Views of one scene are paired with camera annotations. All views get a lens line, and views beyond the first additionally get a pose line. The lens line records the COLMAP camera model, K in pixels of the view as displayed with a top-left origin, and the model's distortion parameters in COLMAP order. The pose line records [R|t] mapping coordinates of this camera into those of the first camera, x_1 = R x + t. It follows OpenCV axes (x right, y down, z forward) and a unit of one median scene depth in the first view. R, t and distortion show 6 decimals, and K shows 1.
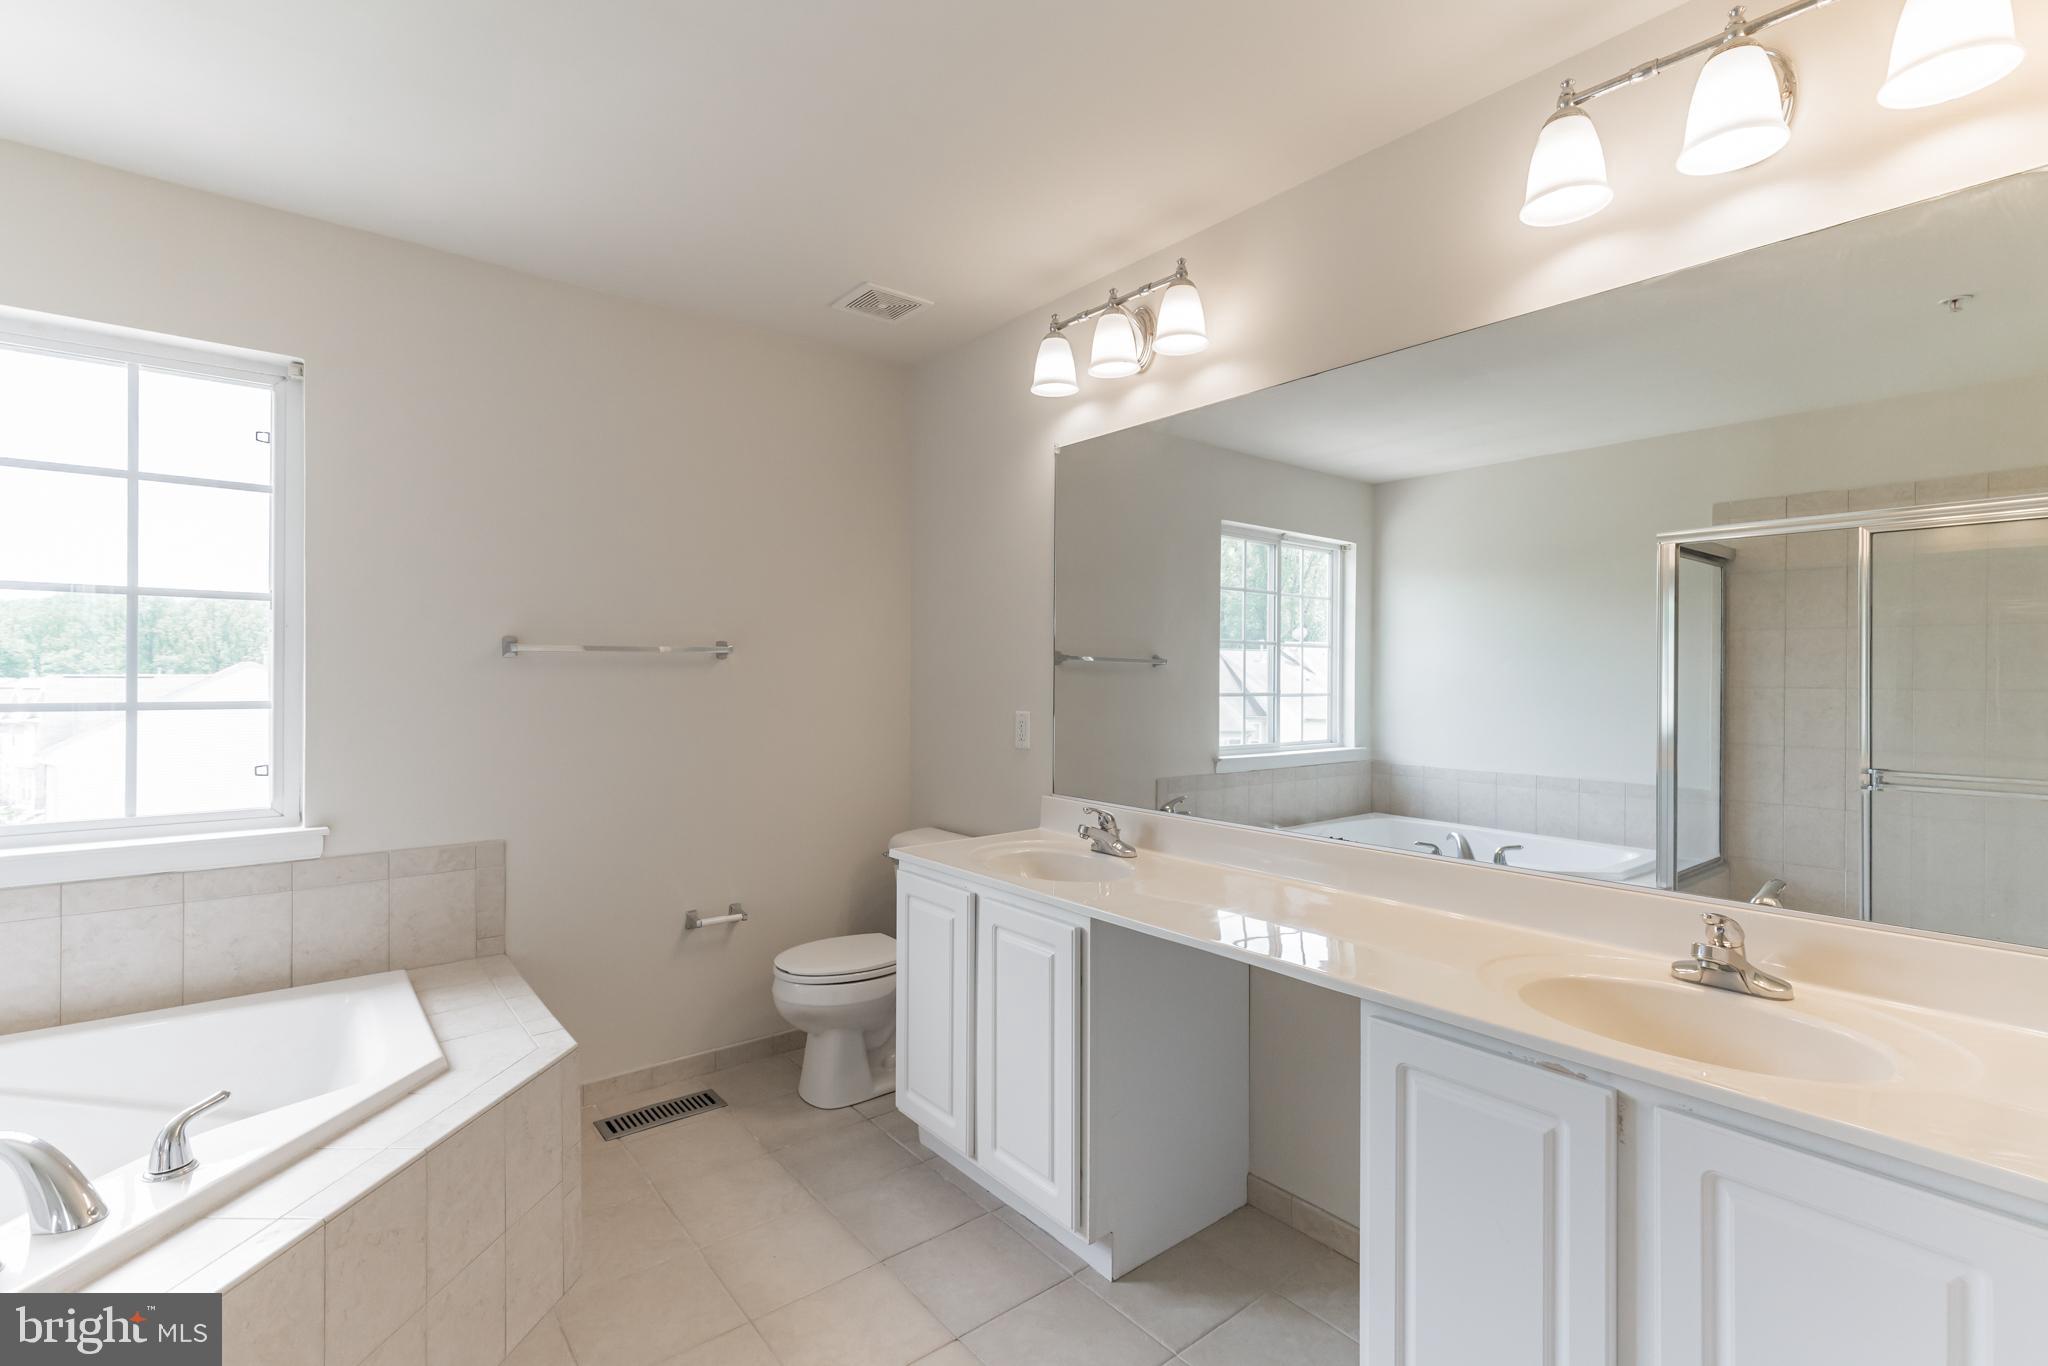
lens RADIAL K [[938.3, 0, 1026.3], [0, 938.3, 672.5], [0, 0, 1]] dist [0.002765, 0.000509]
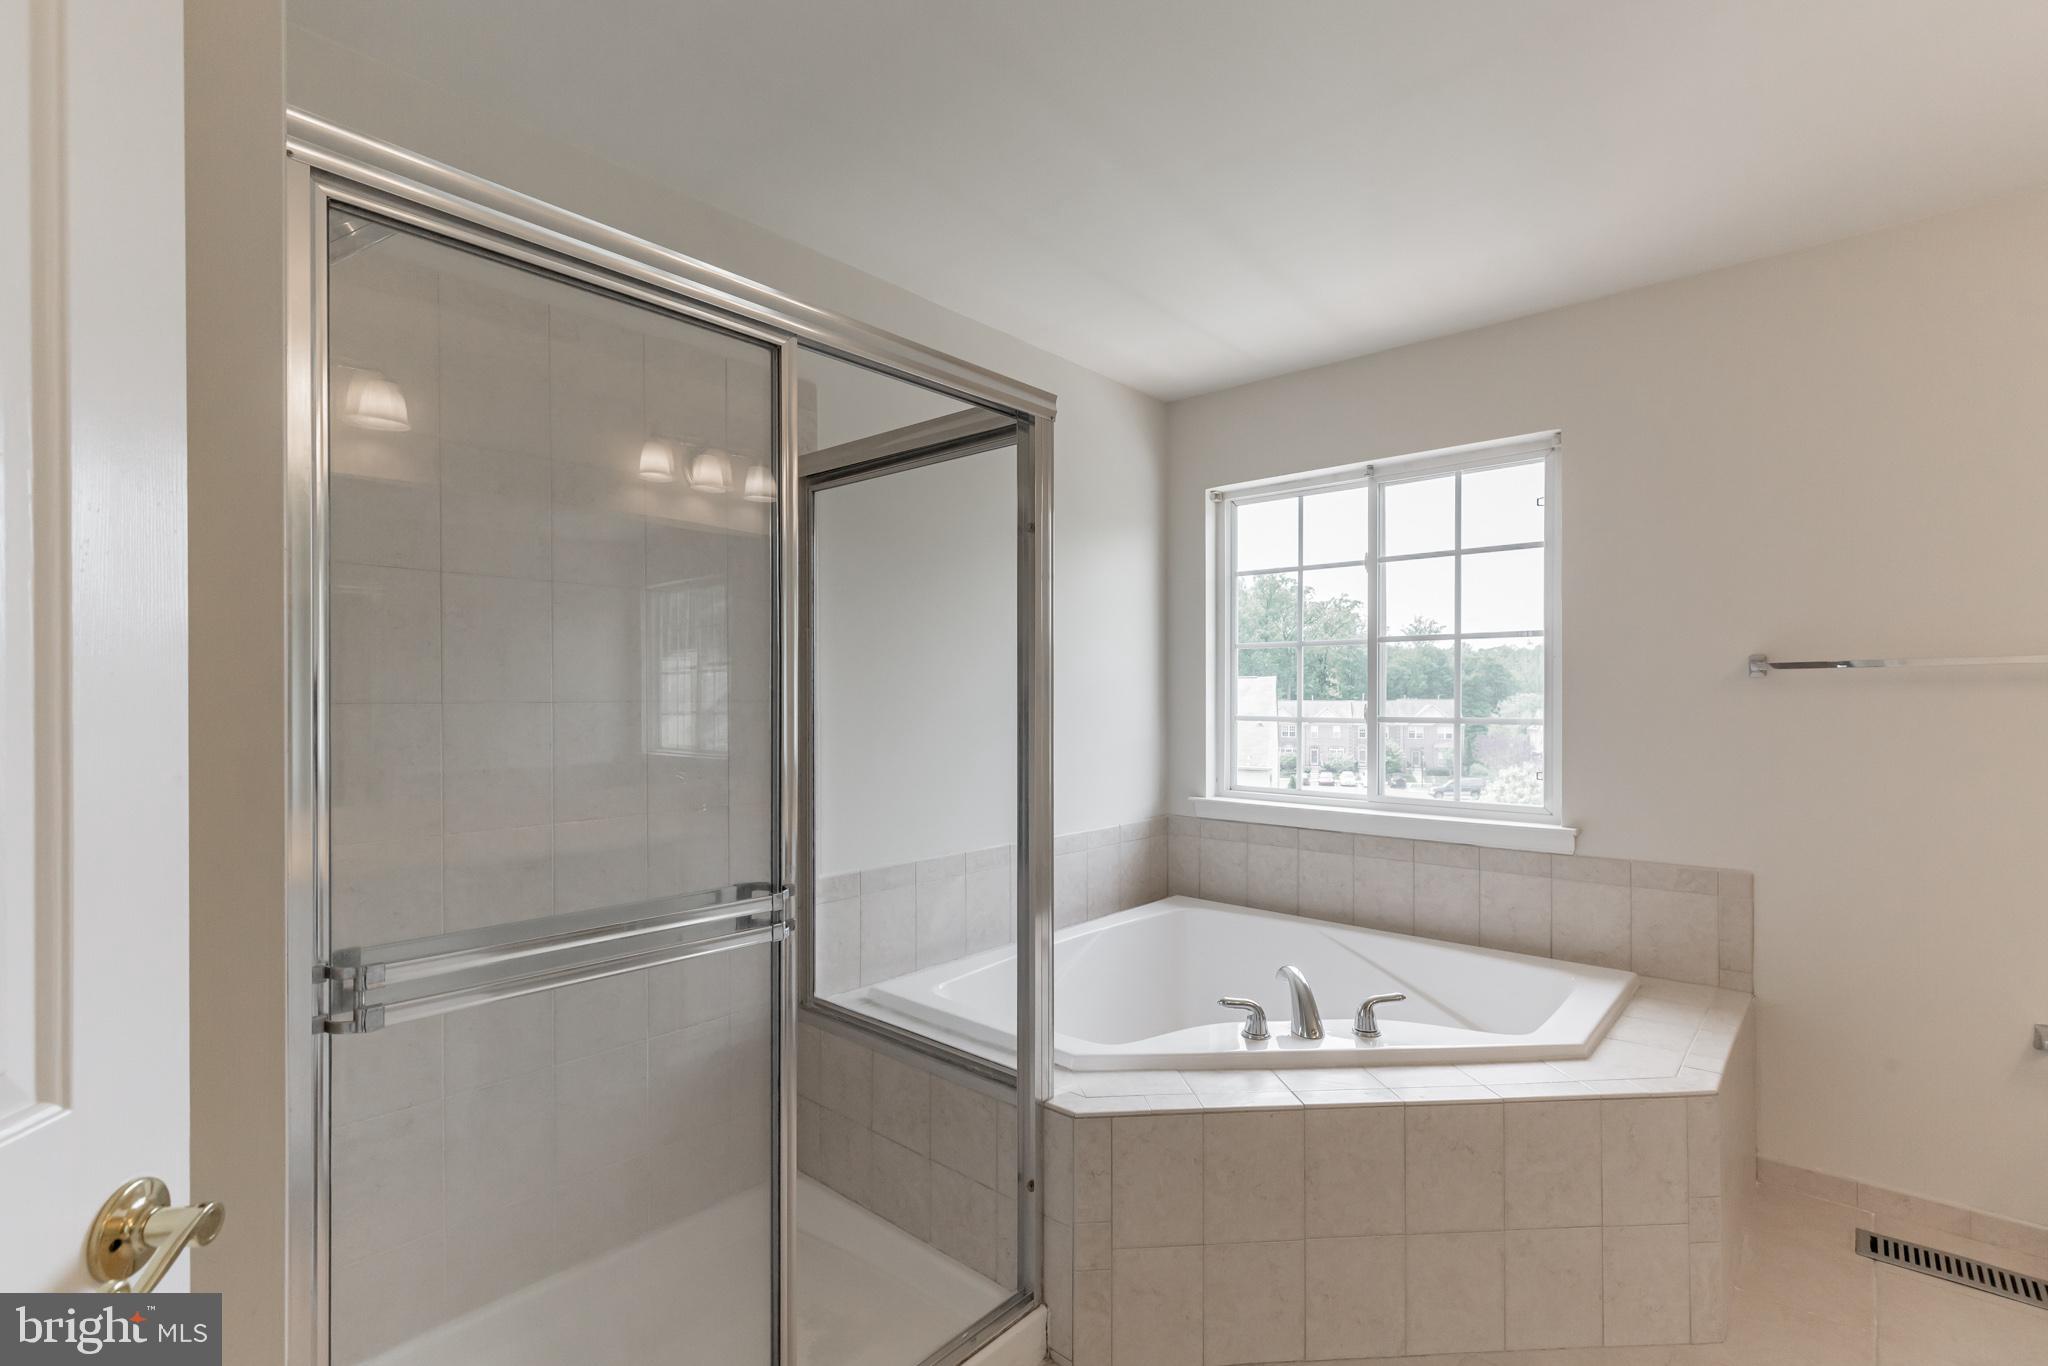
lens RADIAL K [[938.3, 0, 1024.9], [0, 938.3, 697.5], [0, 0, 1]] dist [0.002765, 0.000509]
pose [[0.160752, -0.005337, -0.986980, 0.282612], [0.004632, 0.999978, -0.004653, 0.005437], [0.986984, -0.003824, 0.160773, 0.147422]]
